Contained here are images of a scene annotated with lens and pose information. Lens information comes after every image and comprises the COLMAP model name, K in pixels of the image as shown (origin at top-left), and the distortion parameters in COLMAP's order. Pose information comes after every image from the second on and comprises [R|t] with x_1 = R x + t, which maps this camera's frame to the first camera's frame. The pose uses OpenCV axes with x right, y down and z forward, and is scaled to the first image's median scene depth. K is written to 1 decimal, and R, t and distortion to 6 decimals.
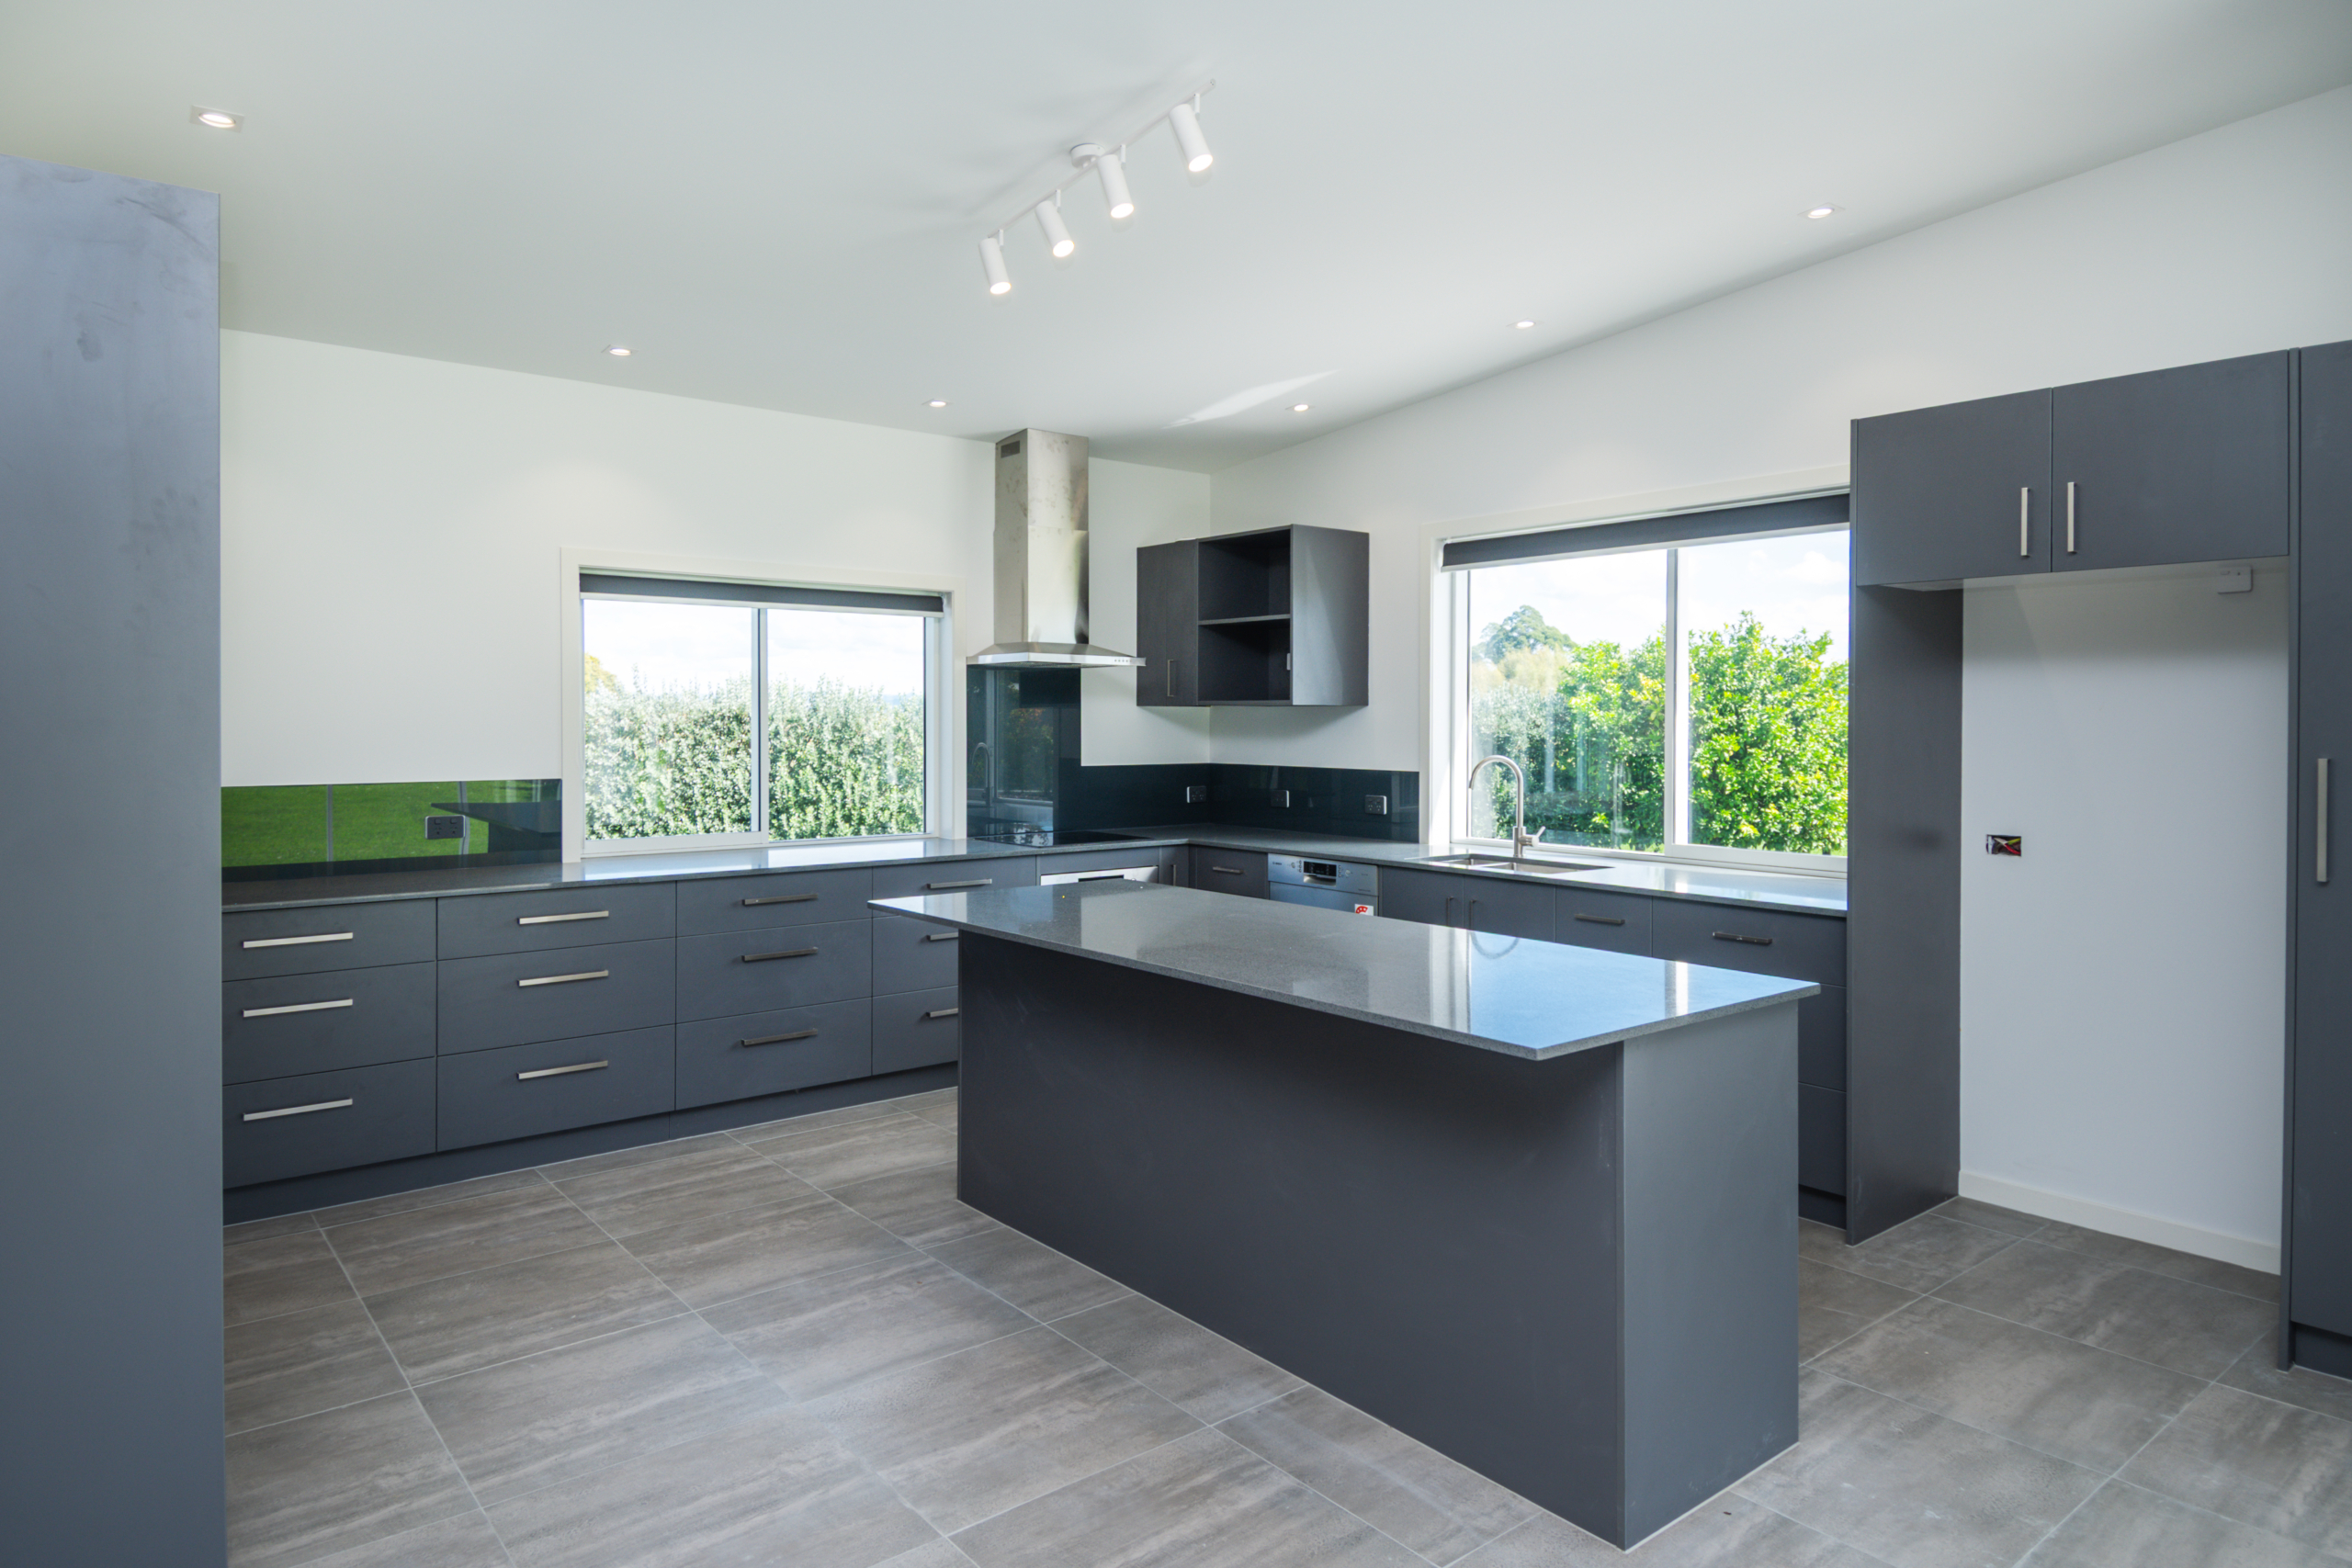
lens RADIAL K [[1406.6, 0, 1175.1], [0, 1406.6, 735.5], [0, 0, 1]] dist [0.000020, -0.000914]
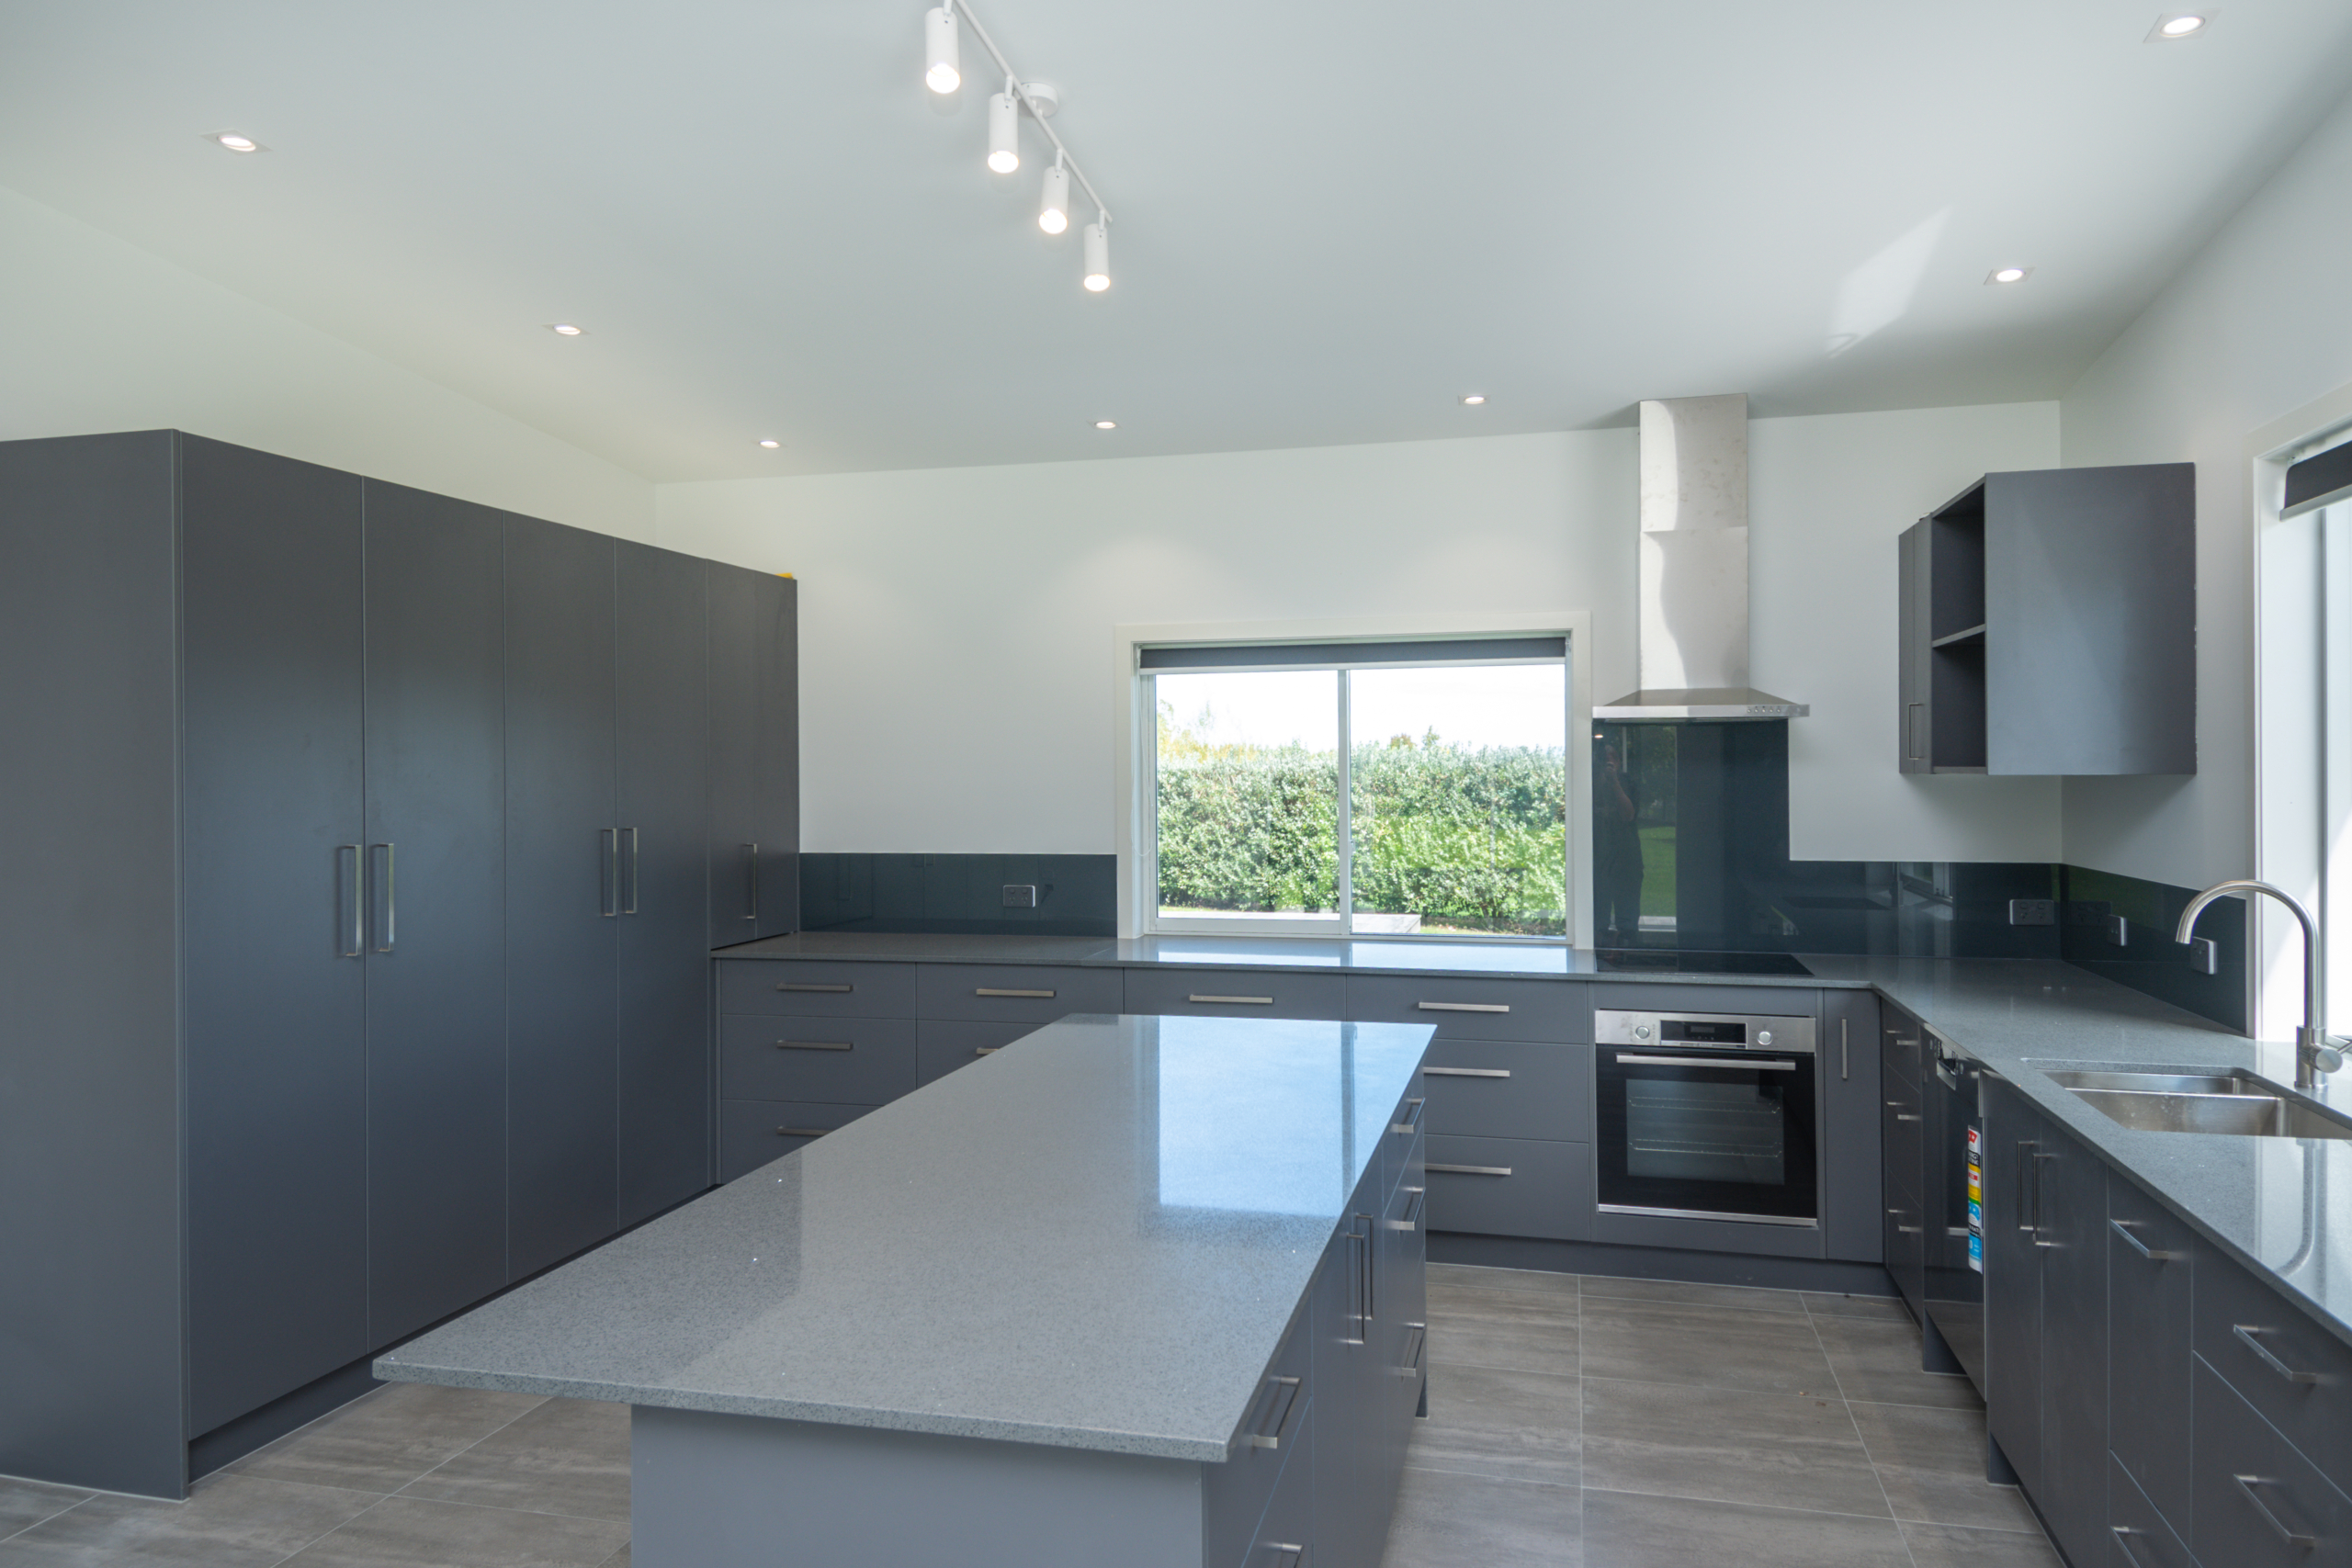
lens RADIAL K [[1520.1, 0, 1176.0], [0, 1520.1, 784.0], [0, 0, 1]] dist [0.002869, 0.000176]
pose [[0.589640, -0.001609, -0.807665, 0.411309], [0.000197, 0.999998, -0.001848, -0.017185], [0.807666, 0.000931, 0.589639, 0.351720]]
